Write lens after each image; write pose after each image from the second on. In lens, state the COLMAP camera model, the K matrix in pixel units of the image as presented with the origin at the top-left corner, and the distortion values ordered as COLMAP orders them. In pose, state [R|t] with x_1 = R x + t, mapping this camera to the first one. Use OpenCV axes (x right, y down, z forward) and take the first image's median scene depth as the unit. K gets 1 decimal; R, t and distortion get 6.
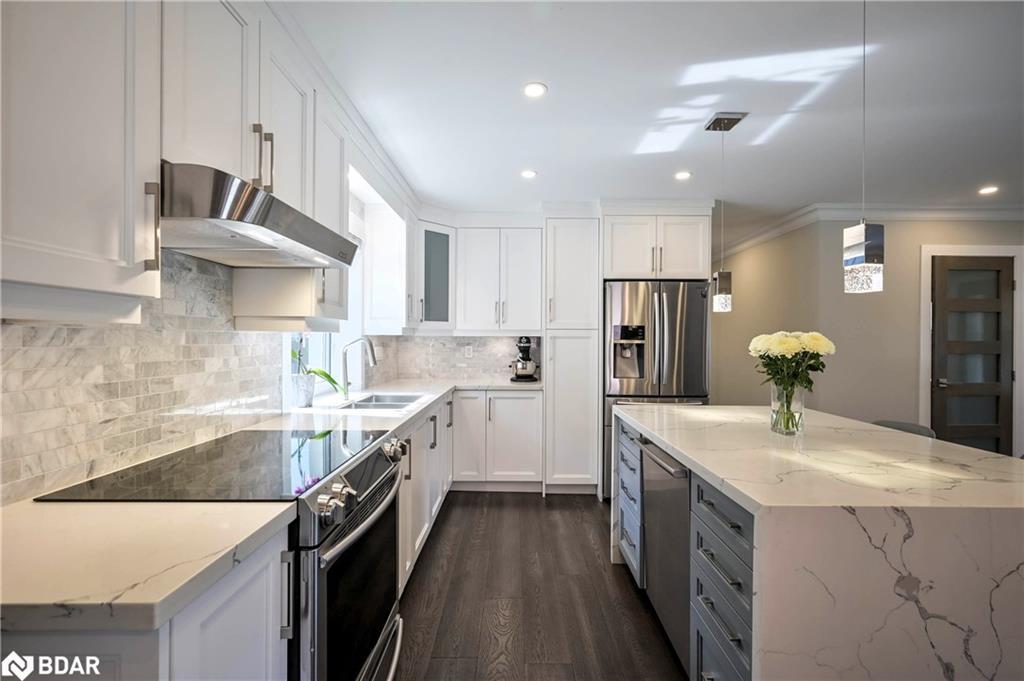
lens RADIAL K [[446.3, 0, 505.0], [0, 446.3, 344.8], [0, 0, 1]] dist [-0.000803, 0.001336]
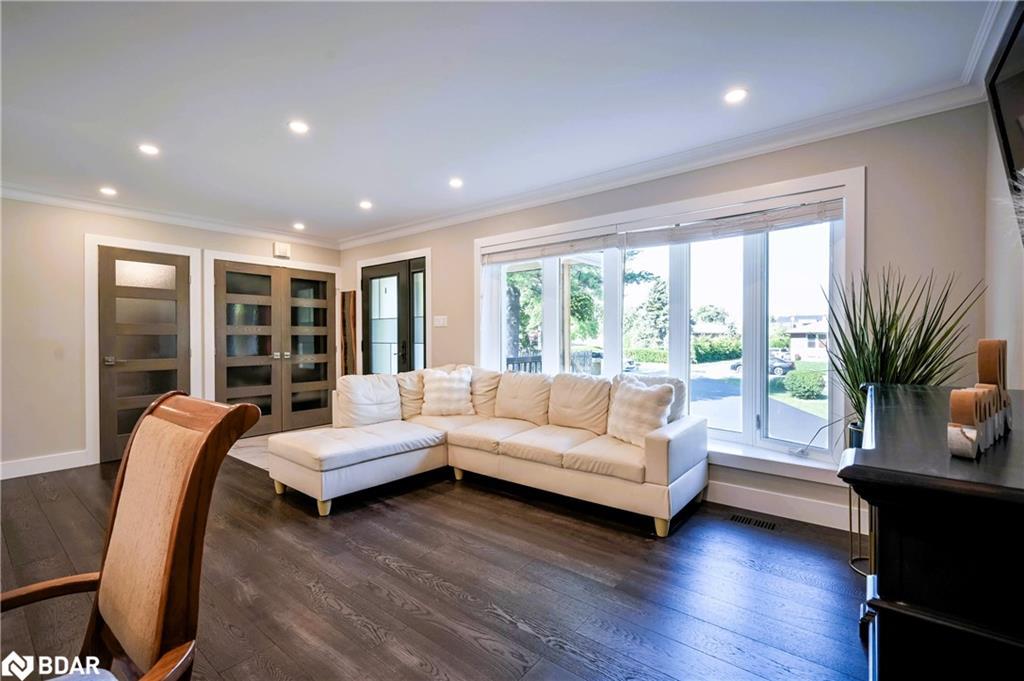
lens RADIAL K [[446.3, 0, 516.3], [0, 446.3, 337.0], [0, 0, 1]] dist [-0.000803, 0.001336]
pose [[0.606604, -0.003131, 0.794998, 1.339846], [0.011795, 0.999918, -0.005061, 0.087681], [-0.794917, 0.012447, 0.606591, -0.945569]]
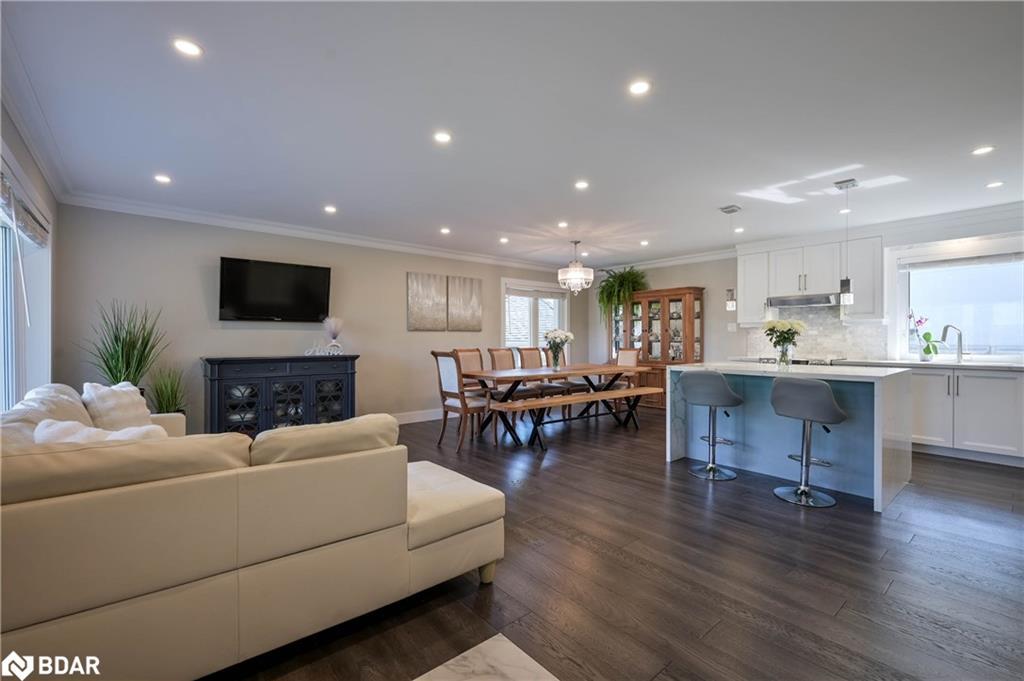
lens RADIAL K [[446.3, 0, 517.3], [0, 446.3, 339.0], [0, 0, 1]] dist [-0.000803, 0.001336]
pose [[-0.746630, -0.005433, -0.665217, 2.768718], [-0.011038, 0.999930, 0.004222, 0.063758], [0.665148, 0.010495, -0.746638, 1.590922]]
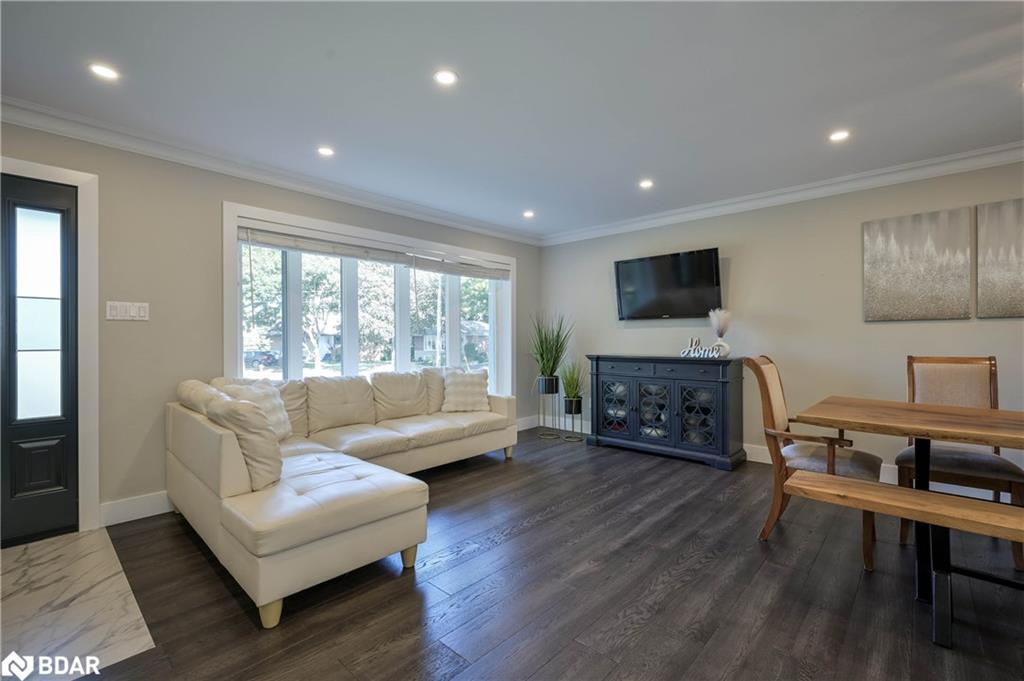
lens RADIAL K [[446.3, 0, 513.2], [0, 446.3, 336.9], [0, 0, 1]] dist [-0.000803, 0.001336]
pose [[-0.747787, 0.000677, 0.663939, 1.166477], [0.006559, 0.999958, 0.006367, 0.066323], [-0.663906, 0.009115, -0.747760, 1.099070]]
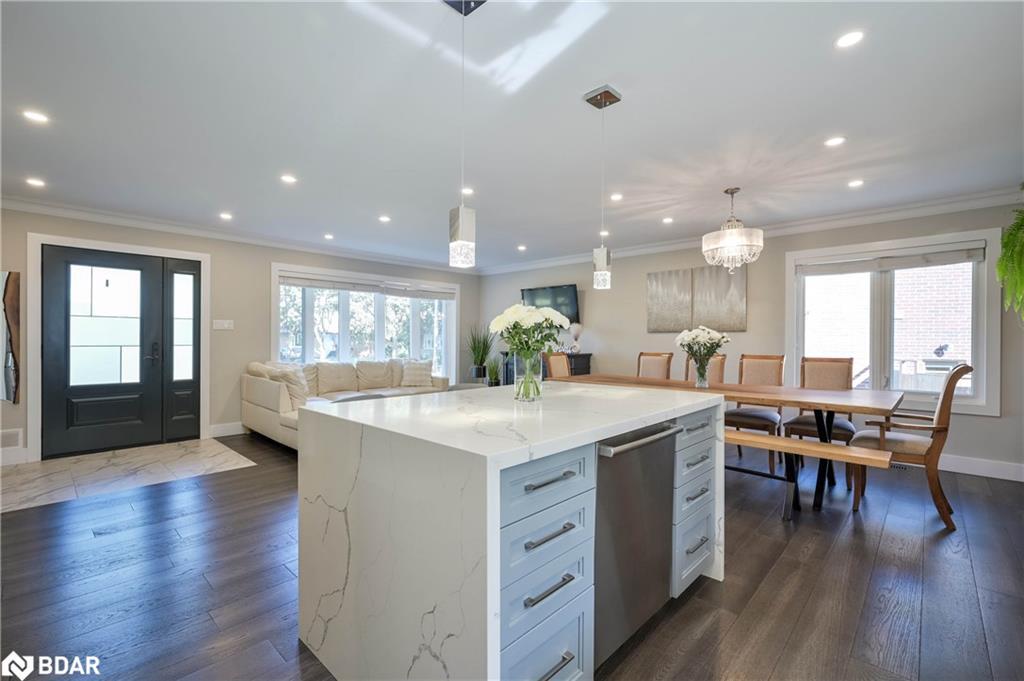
lens RADIAL K [[446.3, 0, 512.4], [0, 446.3, 333.4], [0, 0, 1]] dist [-0.000803, 0.001336]
pose [[-0.740400, -0.001316, 0.672166, -0.045475], [-0.001440, 0.999999, 0.000372, 0.032890], [-0.672166, -0.000692, -0.740401, 1.662164]]
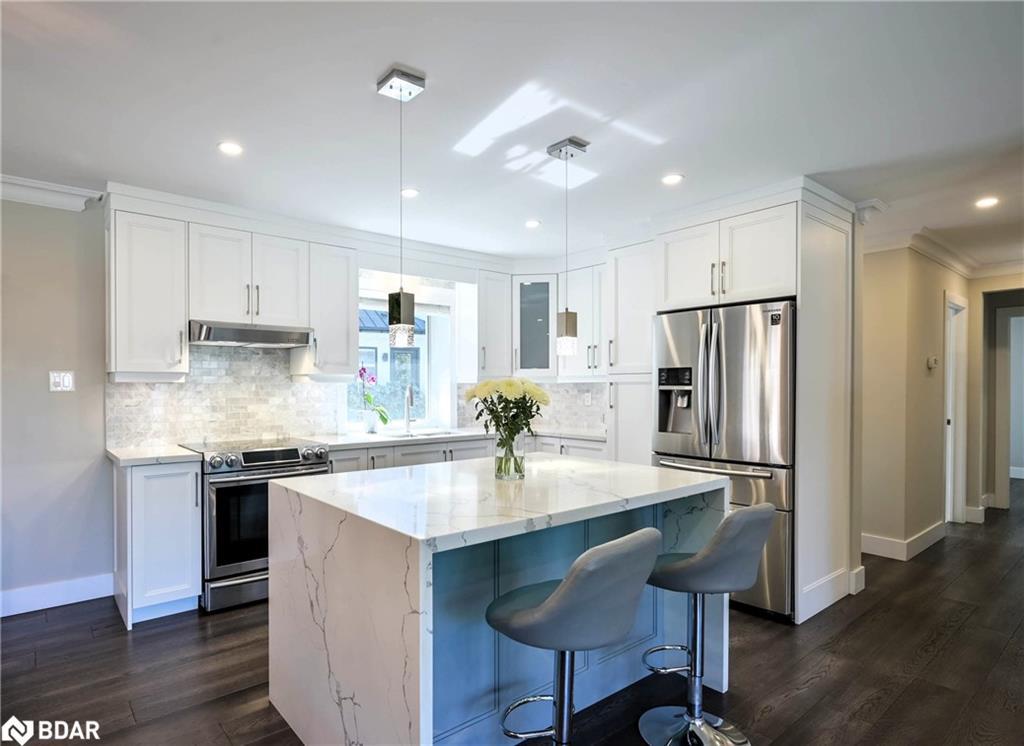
lens RADIAL K [[547.5, 0, 440.7], [0, 547.5, 392.1], [0, 0, 1]] dist [-0.005407, 0.000254]
pose [[0.608265, 0.001911, -0.793732, 1.400185], [-0.002953, 0.999996, 0.000144, 0.003992], [0.793729, 0.002257, 0.608268, 0.106333]]
